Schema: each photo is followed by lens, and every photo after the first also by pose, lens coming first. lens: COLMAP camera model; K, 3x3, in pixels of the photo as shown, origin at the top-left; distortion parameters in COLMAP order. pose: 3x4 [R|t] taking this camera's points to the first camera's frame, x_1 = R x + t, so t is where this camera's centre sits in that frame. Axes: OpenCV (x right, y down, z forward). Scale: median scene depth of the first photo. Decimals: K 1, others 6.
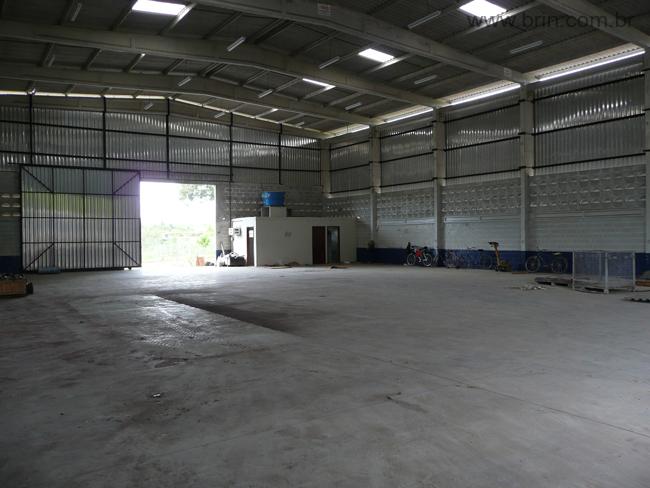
lens RADIAL K [[527.5, 0, 326.9], [0, 527.5, 243.5], [0, 0, 1]] dist [0.000593, 0.002014]
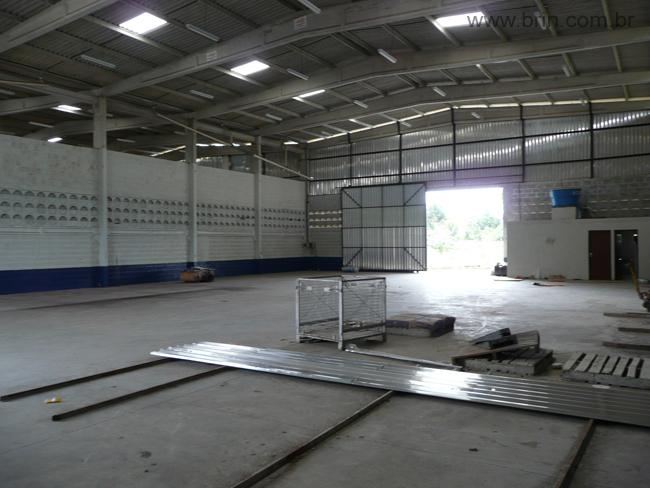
lens RADIAL K [[527.5, 0, 326.9], [0, 527.5, 243.5], [0, 0, 1]] dist [0.000593, 0.002014]
pose [[0.472247, 0.006083, -0.881445, 0.486533], [-0.009987, 0.999949, 0.001550, -0.011011], [0.881410, 0.008071, 0.472283, 0.302483]]
